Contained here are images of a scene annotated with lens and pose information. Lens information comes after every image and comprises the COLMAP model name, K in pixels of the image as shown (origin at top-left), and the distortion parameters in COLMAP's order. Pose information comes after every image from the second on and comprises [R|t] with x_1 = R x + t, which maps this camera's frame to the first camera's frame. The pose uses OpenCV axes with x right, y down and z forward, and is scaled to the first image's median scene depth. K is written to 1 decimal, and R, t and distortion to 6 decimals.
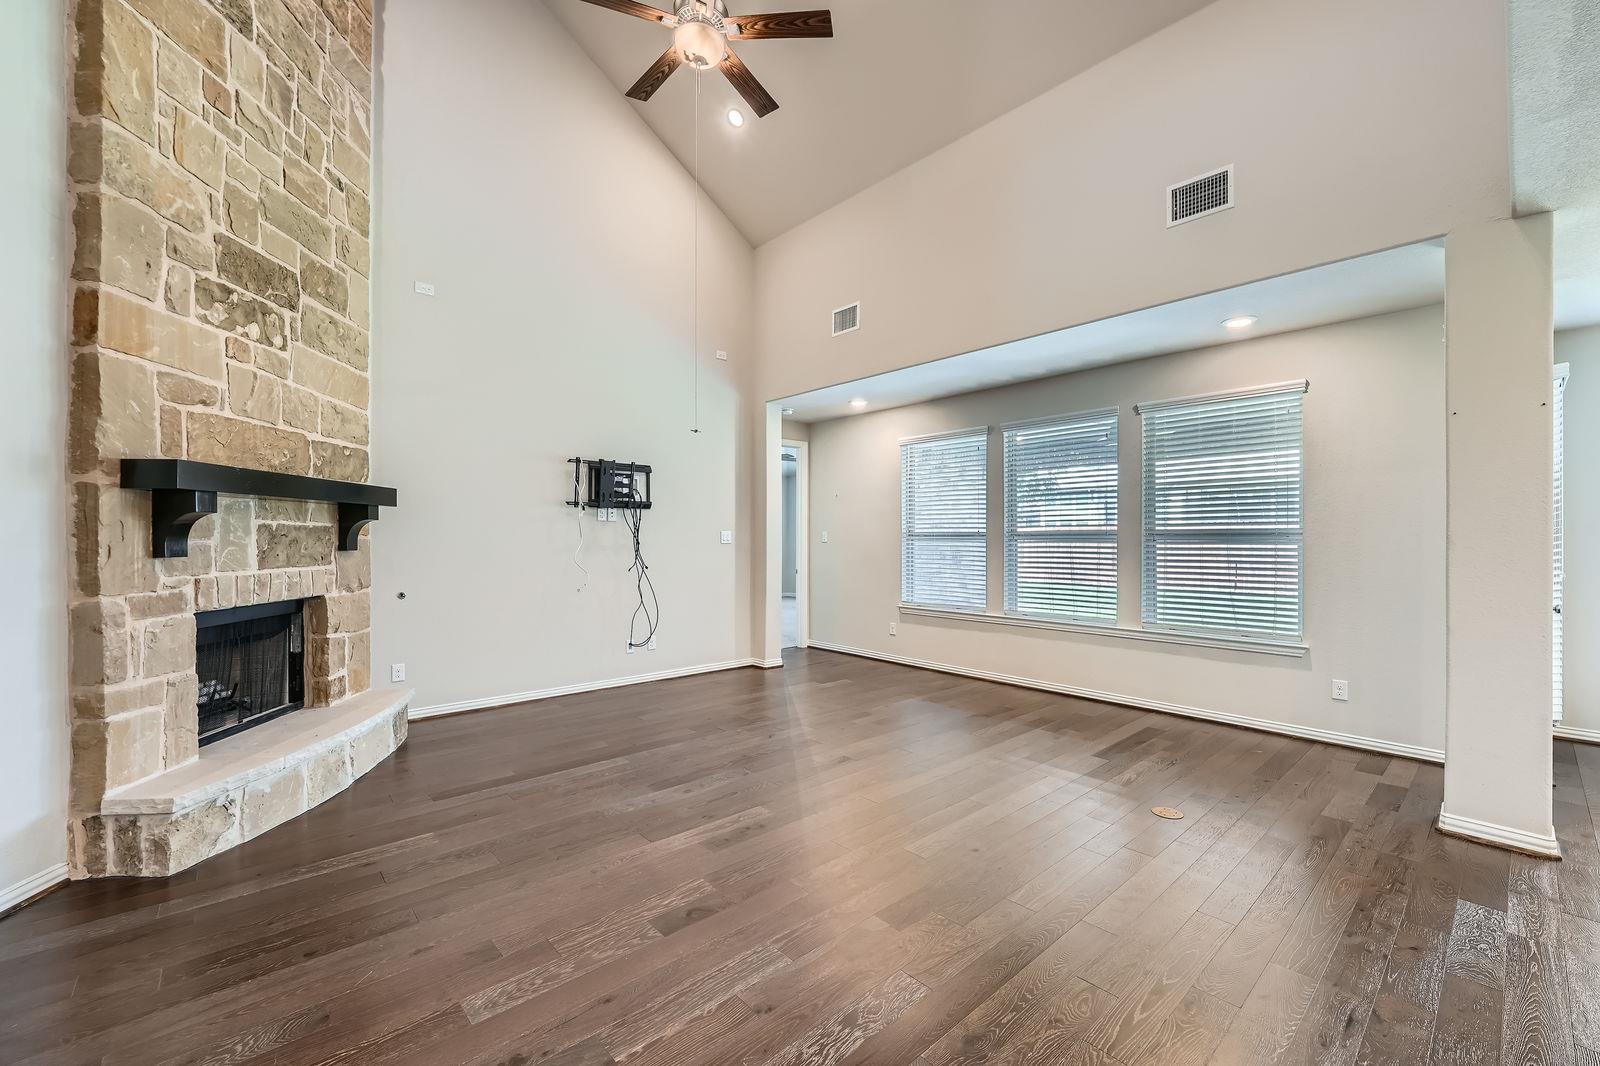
lens RADIAL K [[646.7, 0, 804.7], [0, 646.7, 535.4], [0, 0, 1]] dist [-0.014038, -0.000015]
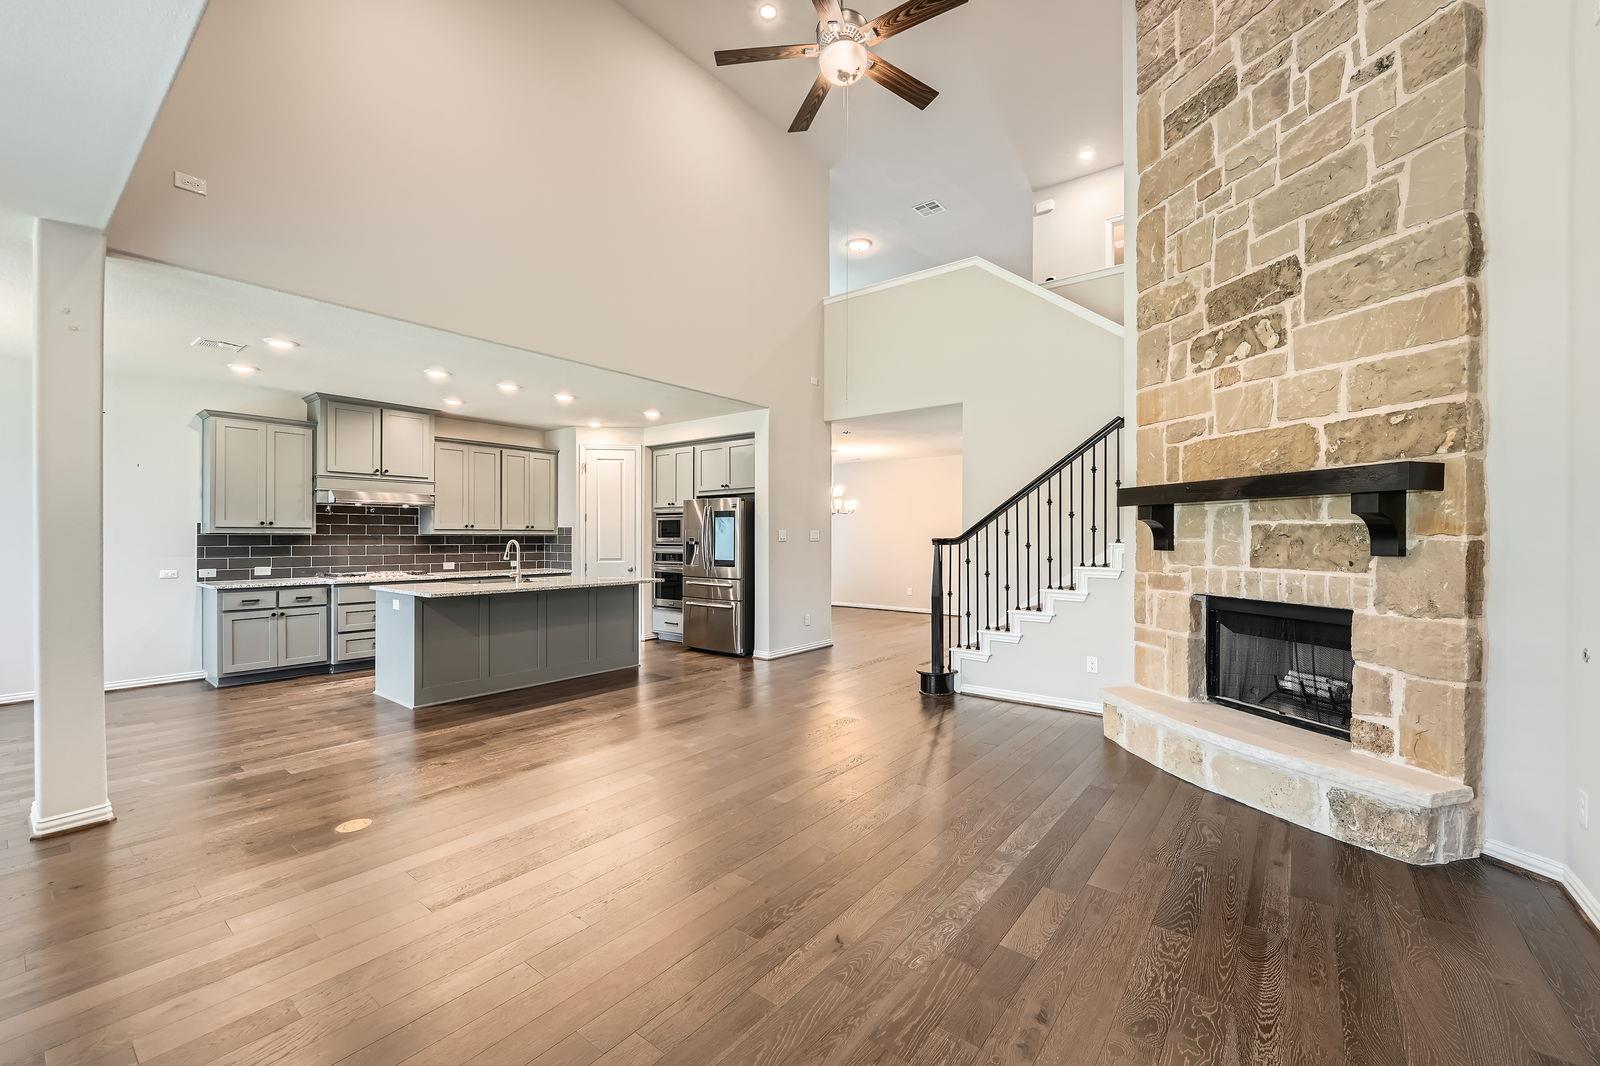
lens RADIAL K [[646.7, 0, 804.7], [0, 646.7, 535.4], [0, 0, 1]] dist [-0.014038, -0.000015]
pose [[-0.982575, -0.001719, -0.185857, 0.090148], [-0.001338, 0.999997, -0.002176, 0.003547], [0.185860, -0.001889, -0.982574, 2.049664]]
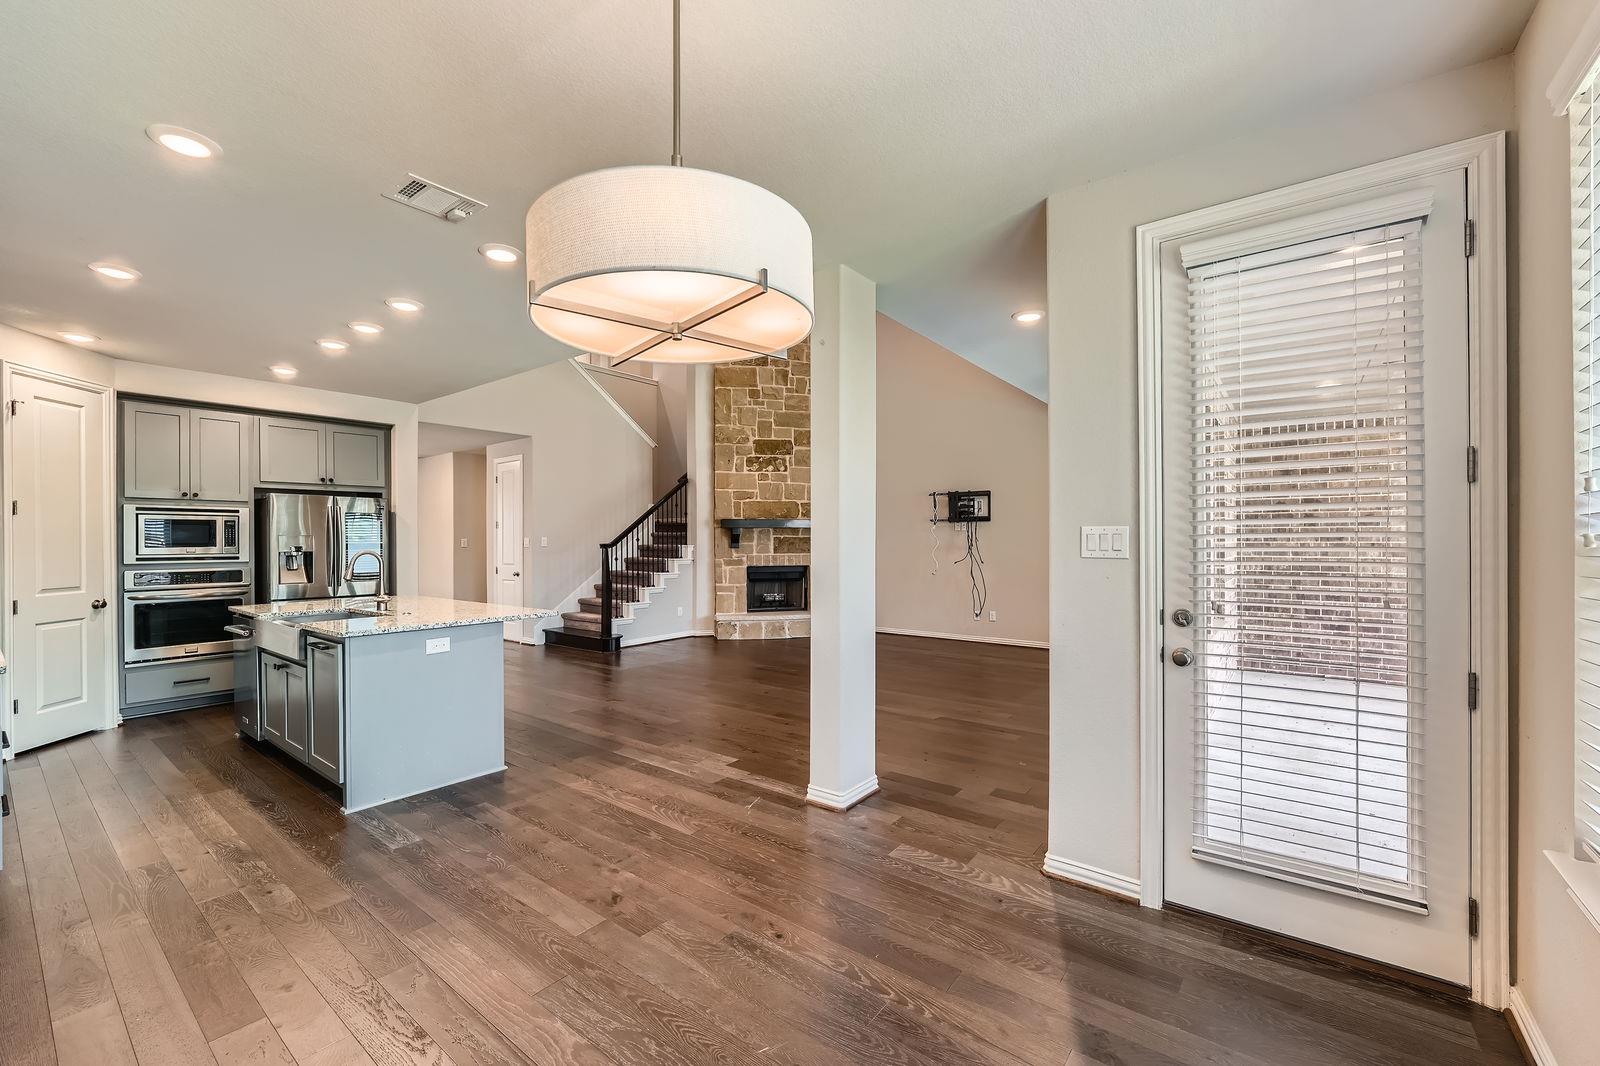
lens RADIAL K [[646.7, 0, 804.7], [0, 646.7, 535.4], [0, 0, 1]] dist [-0.014038, -0.000015]
pose [[0.187743, -0.008654, -0.982180, 2.050787], [0.005008, 0.999957, -0.007853, -0.002306], [0.982205, -0.003444, 0.187778, 0.646344]]
